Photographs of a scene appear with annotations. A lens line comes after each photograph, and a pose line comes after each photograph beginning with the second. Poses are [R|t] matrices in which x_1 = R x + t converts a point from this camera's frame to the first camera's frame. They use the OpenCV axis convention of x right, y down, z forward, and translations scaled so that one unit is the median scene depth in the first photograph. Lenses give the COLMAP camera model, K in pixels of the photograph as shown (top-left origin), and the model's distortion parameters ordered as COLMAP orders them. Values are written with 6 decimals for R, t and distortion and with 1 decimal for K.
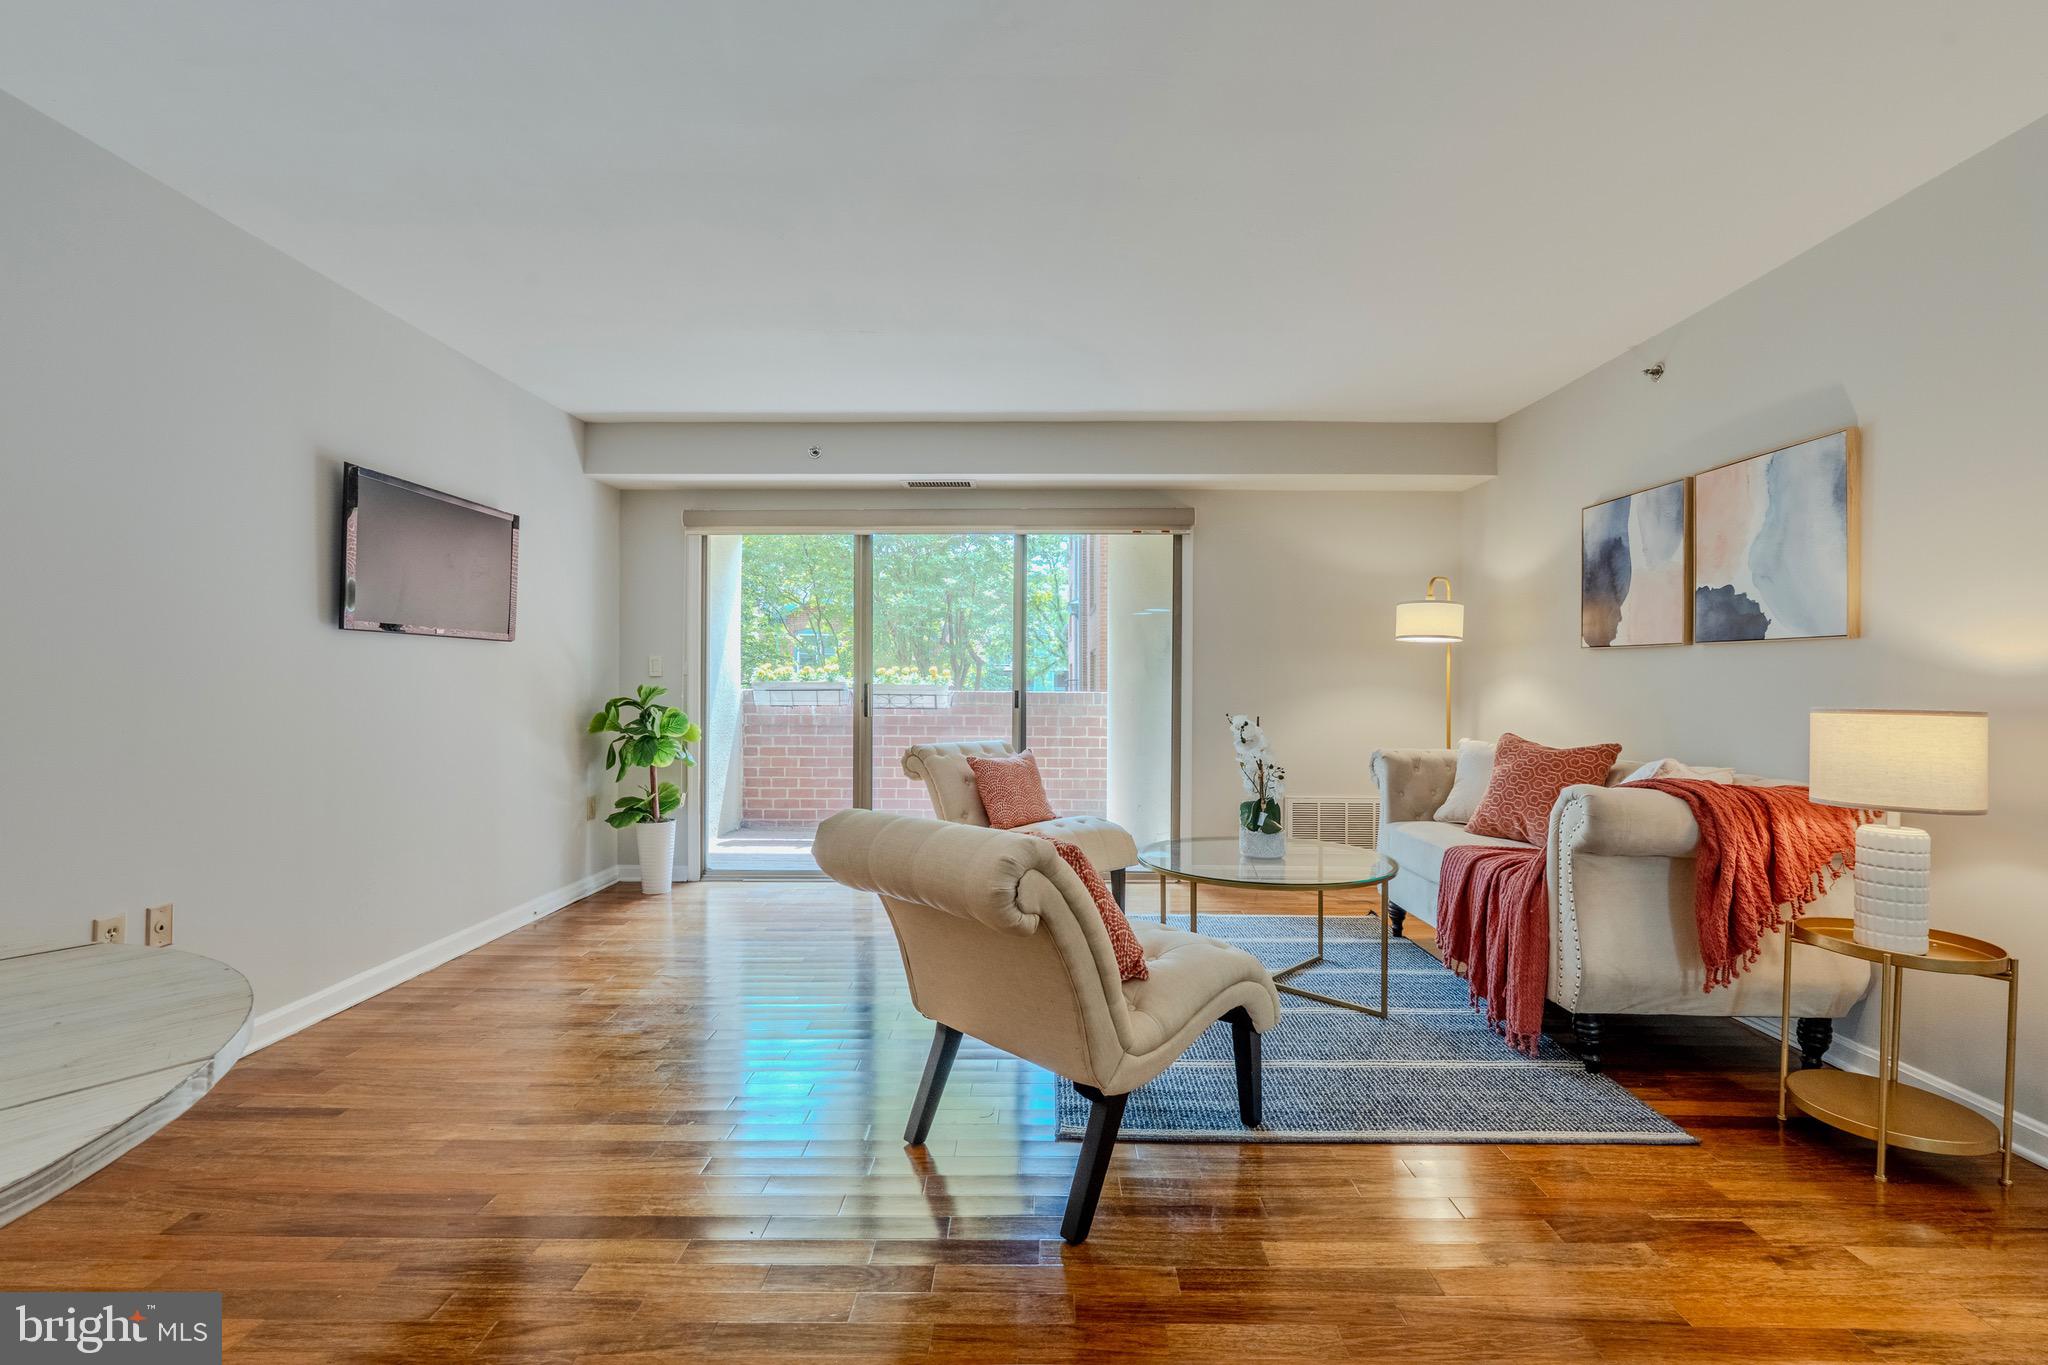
lens RADIAL K [[891.6, 0, 1022.8], [0, 891.6, 680.9], [0, 0, 1]] dist [-0.003785, 0.000989]
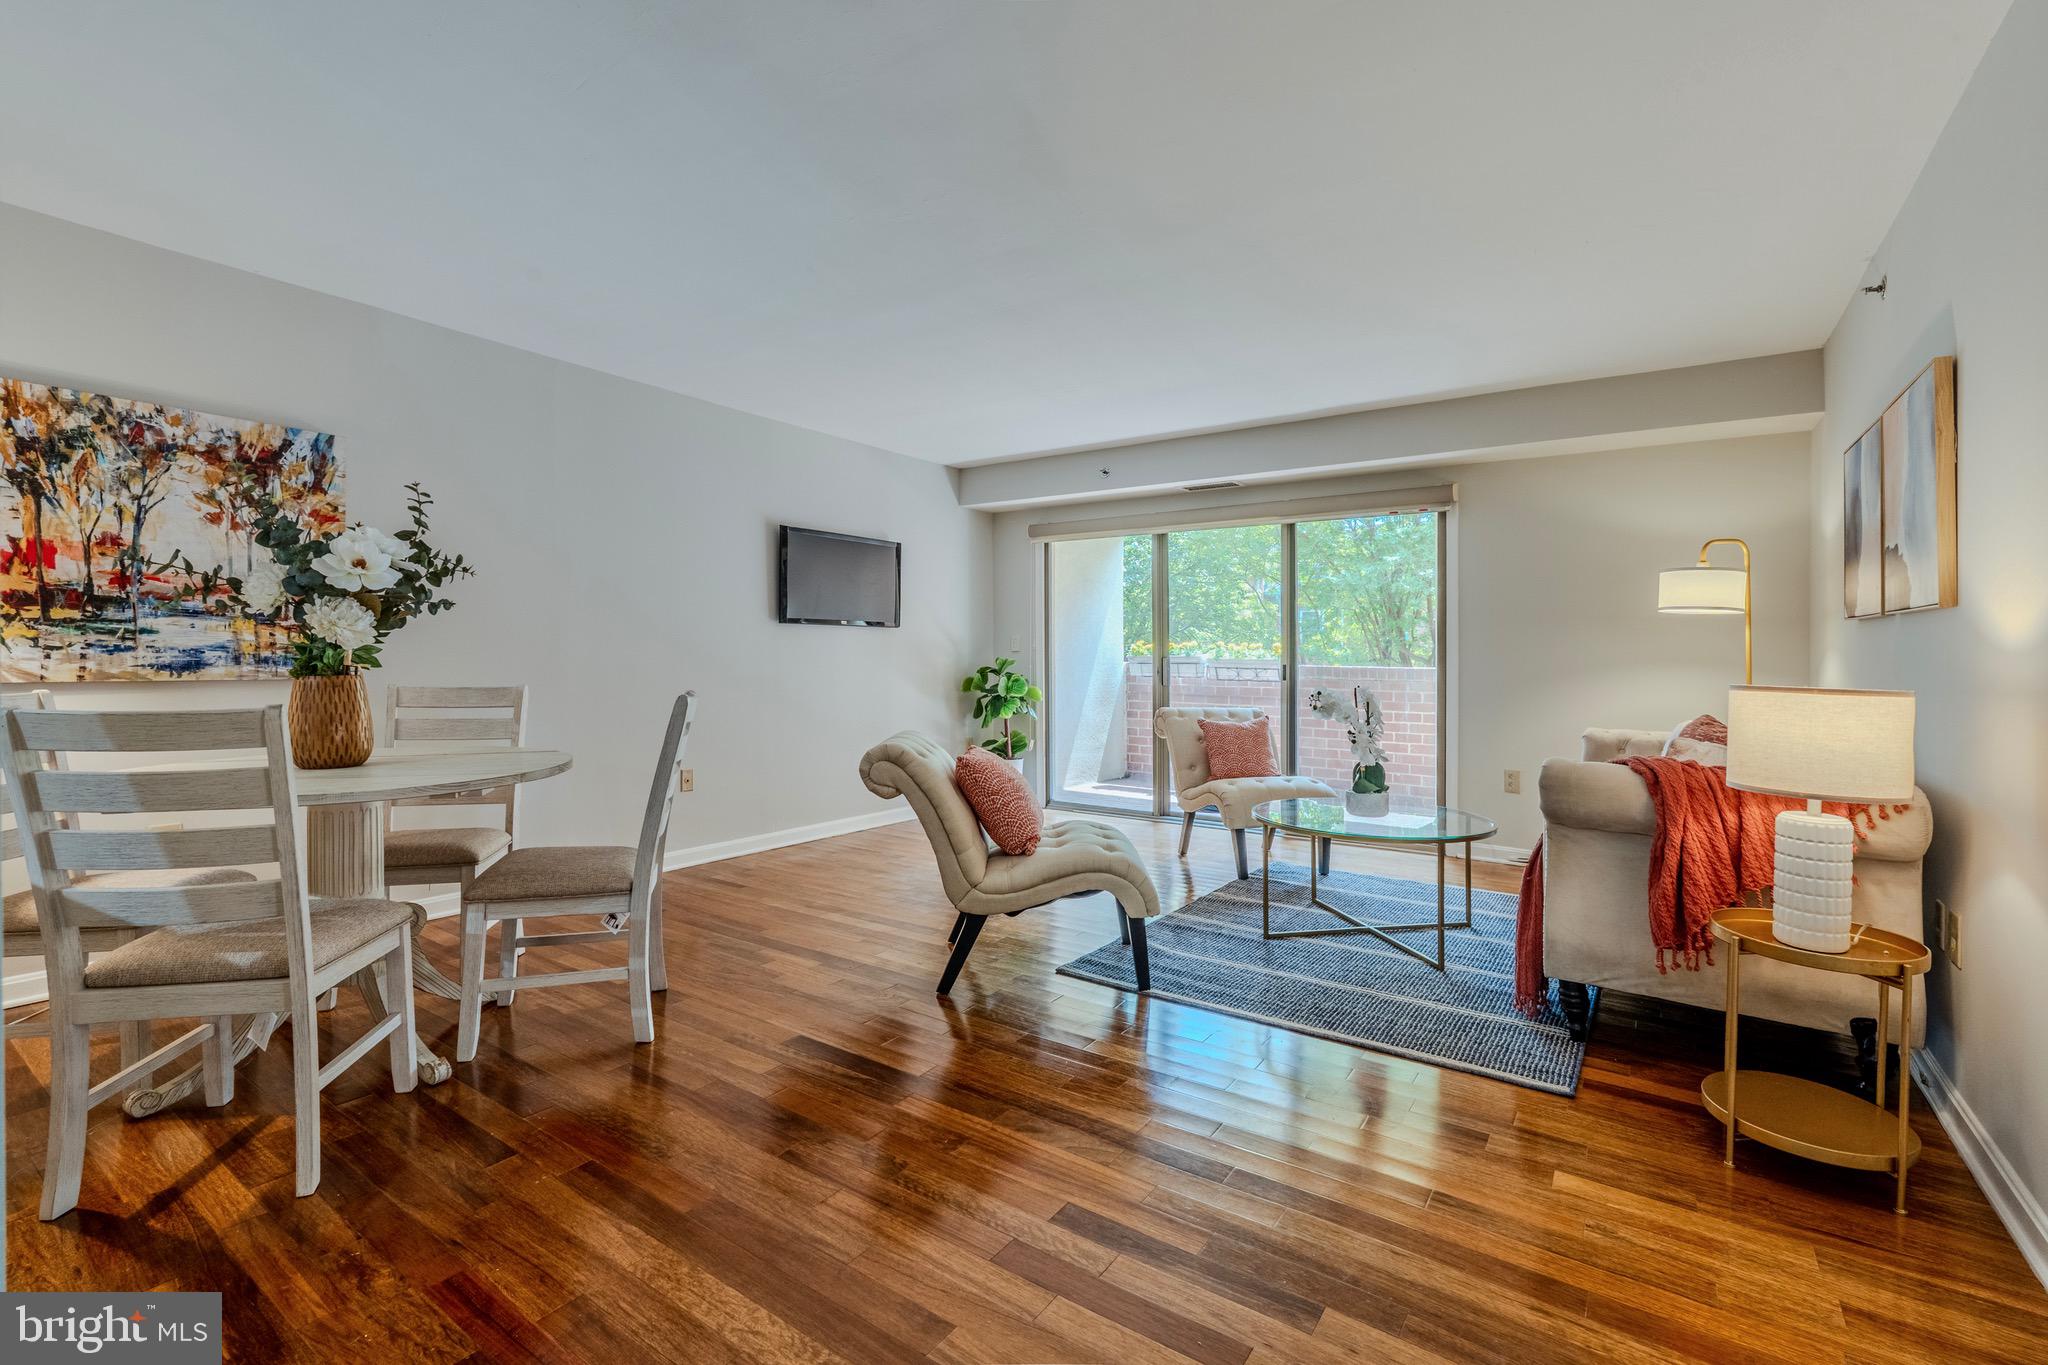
lens RADIAL K [[891.6, 0, 1026.1], [0, 891.6, 662.3], [0, 0, 1]] dist [-0.003785, 0.000989]
pose [[0.833560, 0.008190, -0.552368, 0.473583], [-0.004198, 0.999955, 0.008492, -0.000251], [0.552413, -0.004760, 0.833557, -0.137675]]
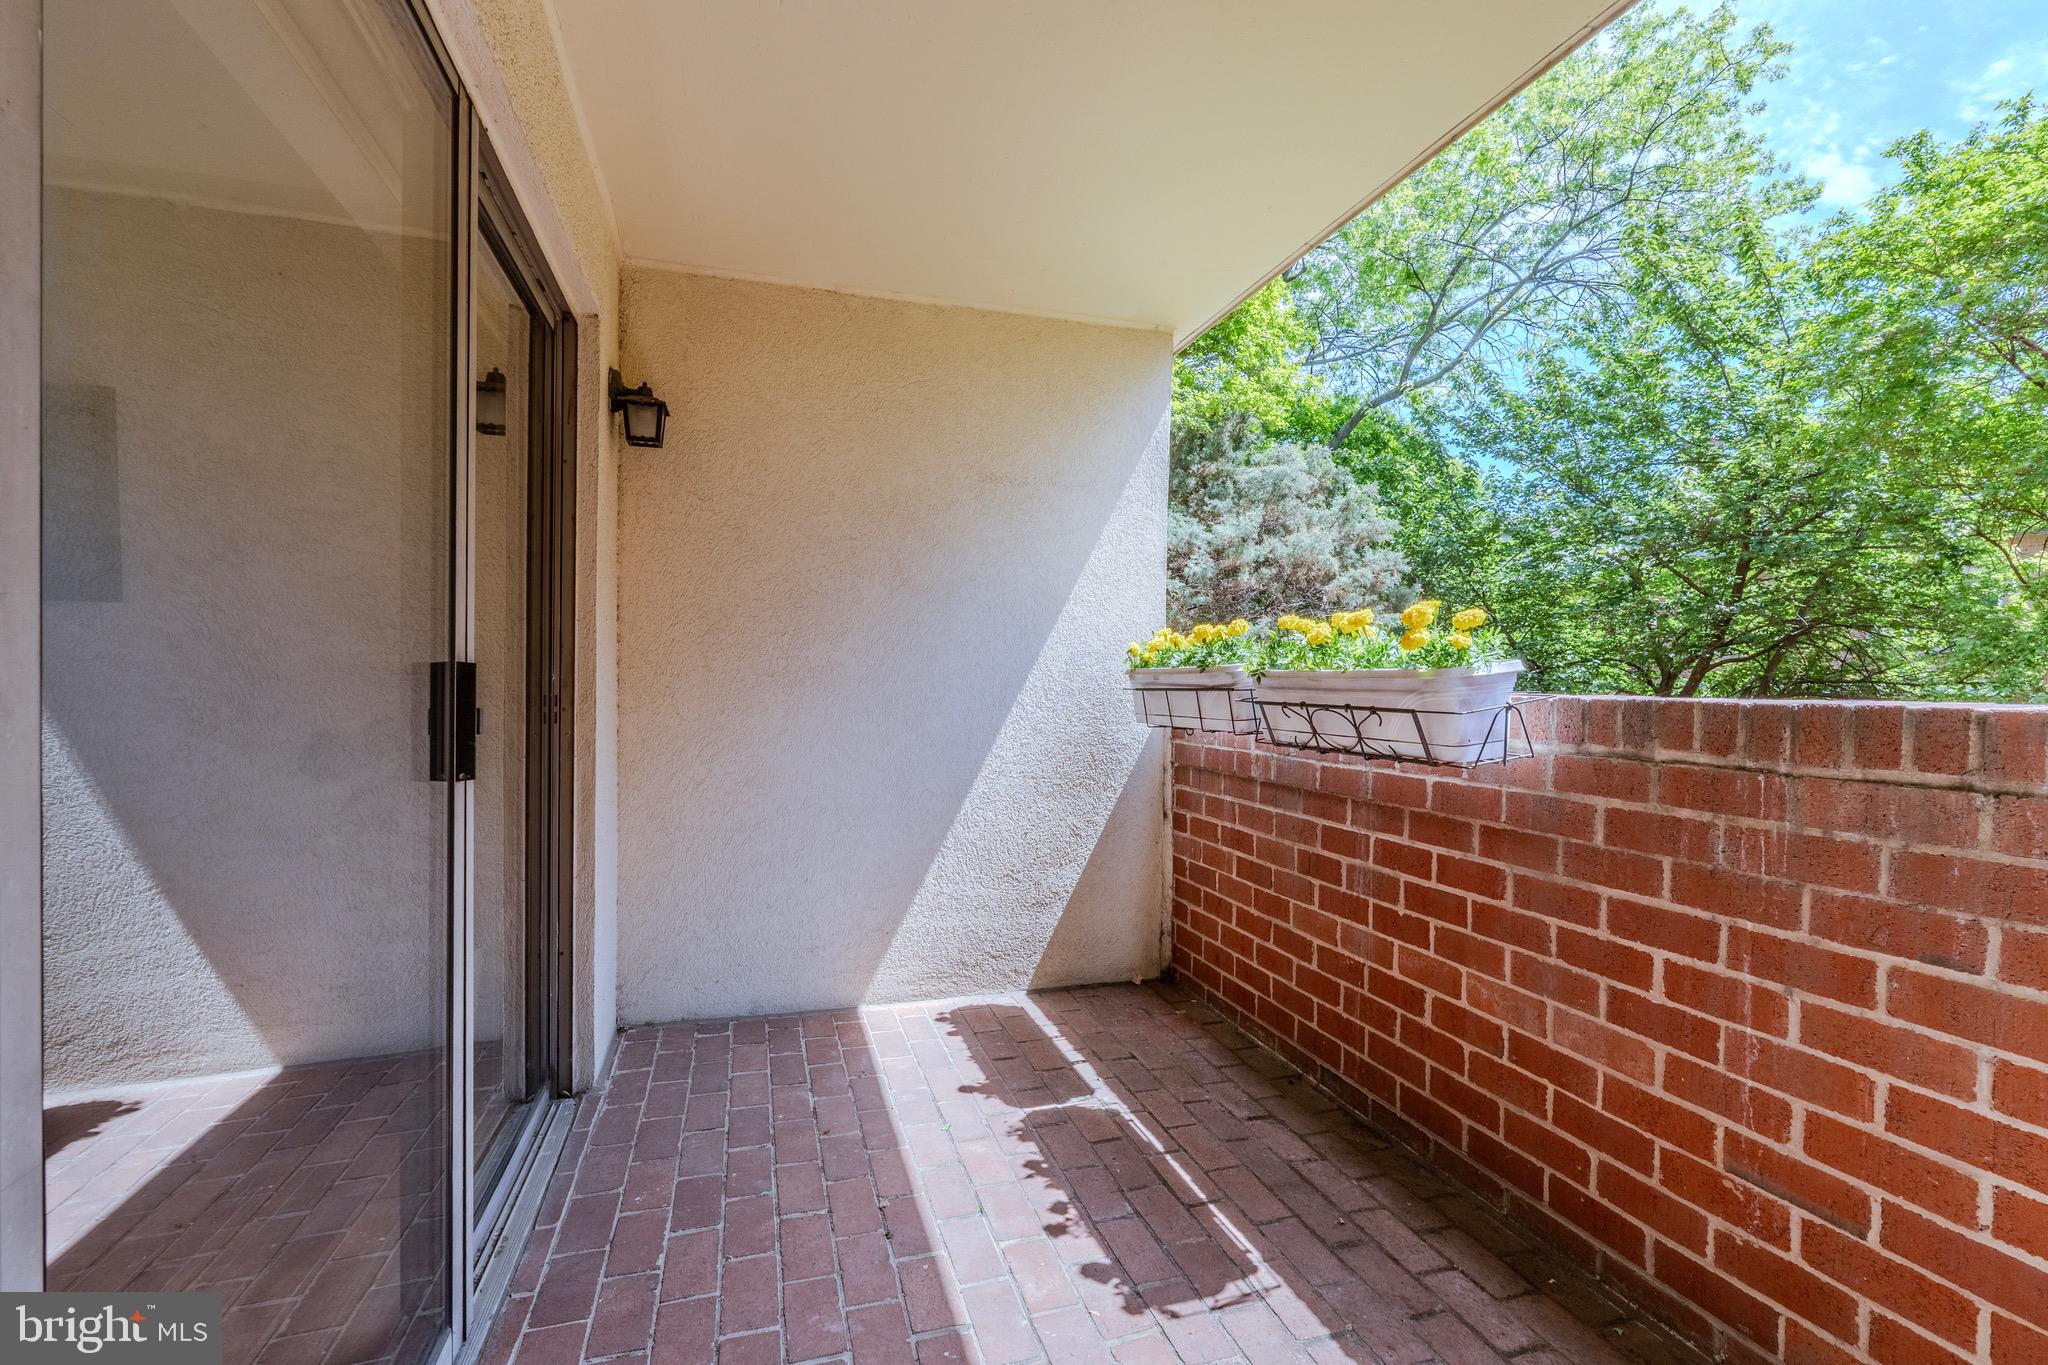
lens RADIAL K [[891.6, 0, 1023.5], [0, 891.6, 695.7], [0, 0, 1]] dist [-0.003785, 0.000989]
pose [[0.311581, 0.010697, -0.950159, 0.215670], [-0.004300, 0.999942, 0.009848, 0.018275], [0.950210, 0.001017, 0.311609, 1.535067]]
